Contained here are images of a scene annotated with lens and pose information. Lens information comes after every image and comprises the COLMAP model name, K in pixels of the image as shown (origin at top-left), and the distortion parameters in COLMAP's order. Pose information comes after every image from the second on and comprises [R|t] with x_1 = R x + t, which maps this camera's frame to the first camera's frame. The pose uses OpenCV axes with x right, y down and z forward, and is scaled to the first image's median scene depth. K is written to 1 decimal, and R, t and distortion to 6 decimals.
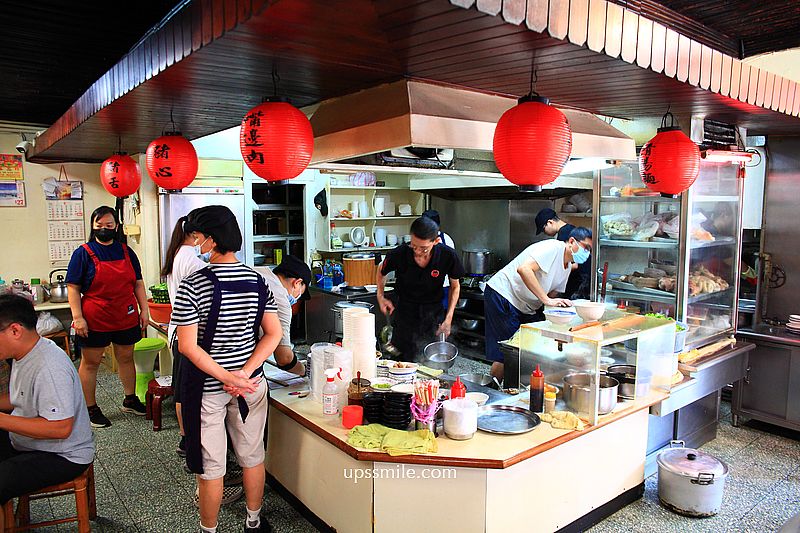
lens RADIAL K [[557.3, 0, 400.0], [0, 557.3, 266.5], [0, 0, 1]] dist [-0.002488, -0.000891]
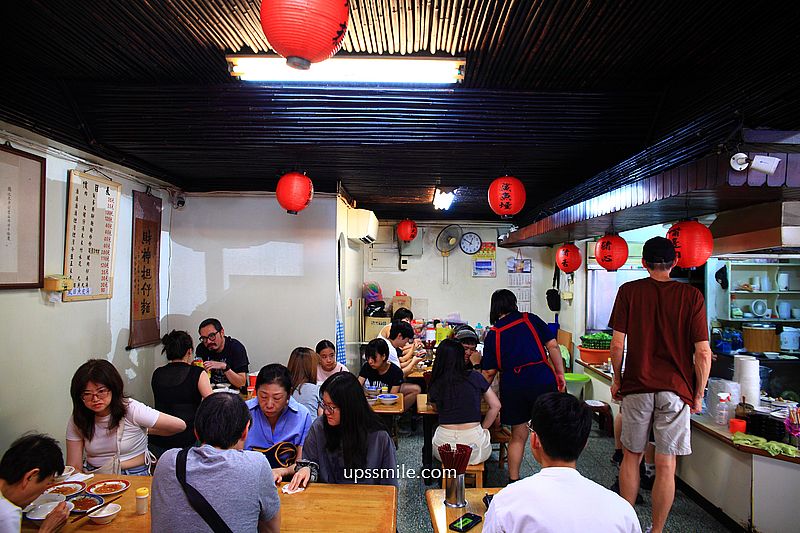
lens RADIAL K [[556.8, 0, 400.0], [0, 556.8, 266.5], [0, 0, 1]] dist [-0.029250, 0.001359]
pose [[0.780527, 0.003228, -0.625114, 0.052441], [-0.080354, 0.992209, -0.095207, 0.025959], [0.619936, 0.124542, 0.774705, -0.306727]]
